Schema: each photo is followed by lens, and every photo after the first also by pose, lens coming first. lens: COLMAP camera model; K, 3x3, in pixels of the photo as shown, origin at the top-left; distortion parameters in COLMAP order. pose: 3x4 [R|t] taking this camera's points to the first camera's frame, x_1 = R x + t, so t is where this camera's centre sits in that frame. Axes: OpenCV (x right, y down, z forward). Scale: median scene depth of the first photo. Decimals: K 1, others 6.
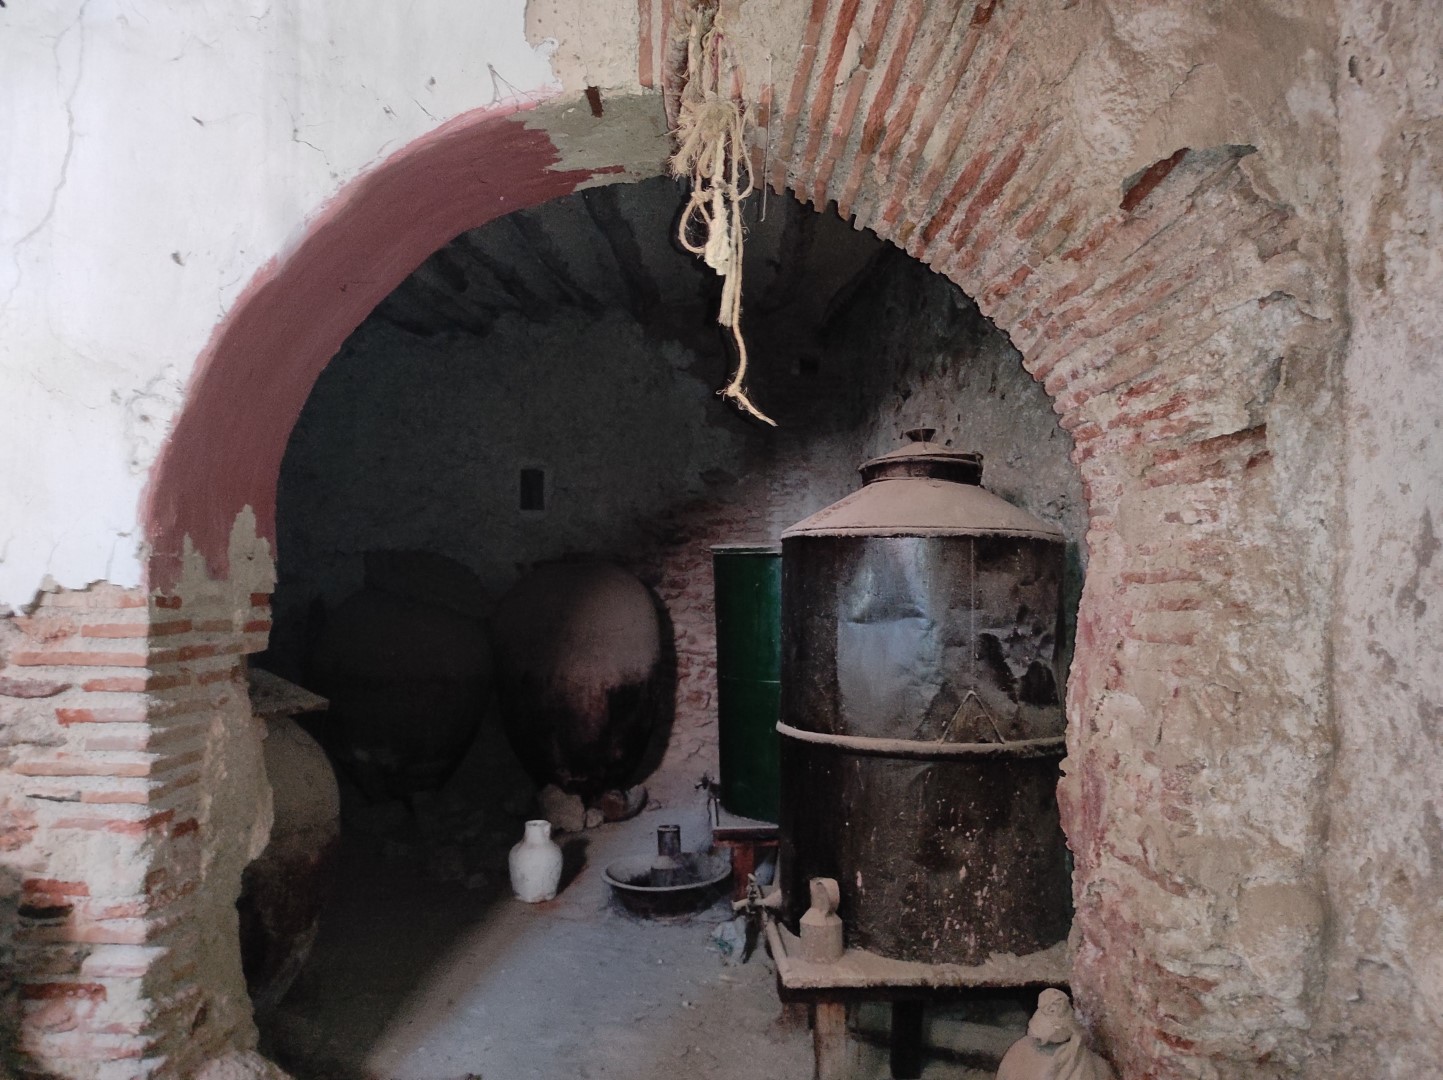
lens RADIAL K [[1068.0, 0, 717.1], [0, 1068.0, 530.8], [0, 0, 1]] dist [0.062660, -0.058866]
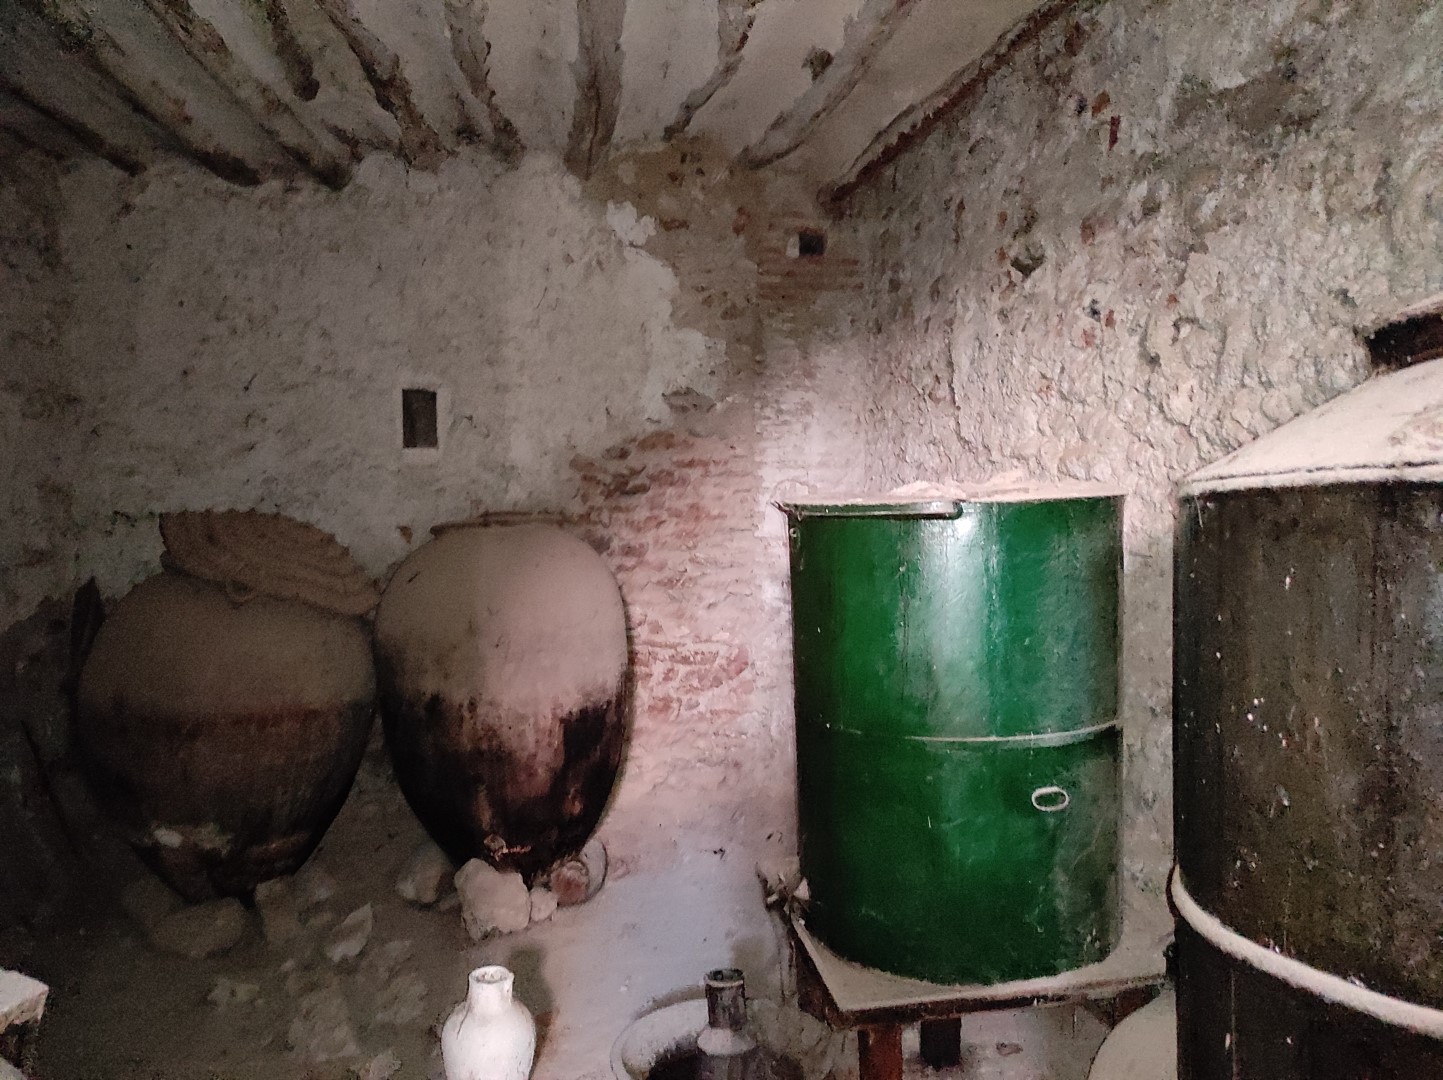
lens RADIAL K [[1068.0, 0, 717.1], [0, 1068.0, 530.8], [0, 0, 1]] dist [0.062660, -0.058866]
pose [[0.988221, -0.020492, 0.151655, -0.090836], [0.012510, 0.998495, 0.053401, -0.000981], [-0.152521, -0.050875, 0.986990, 0.287900]]
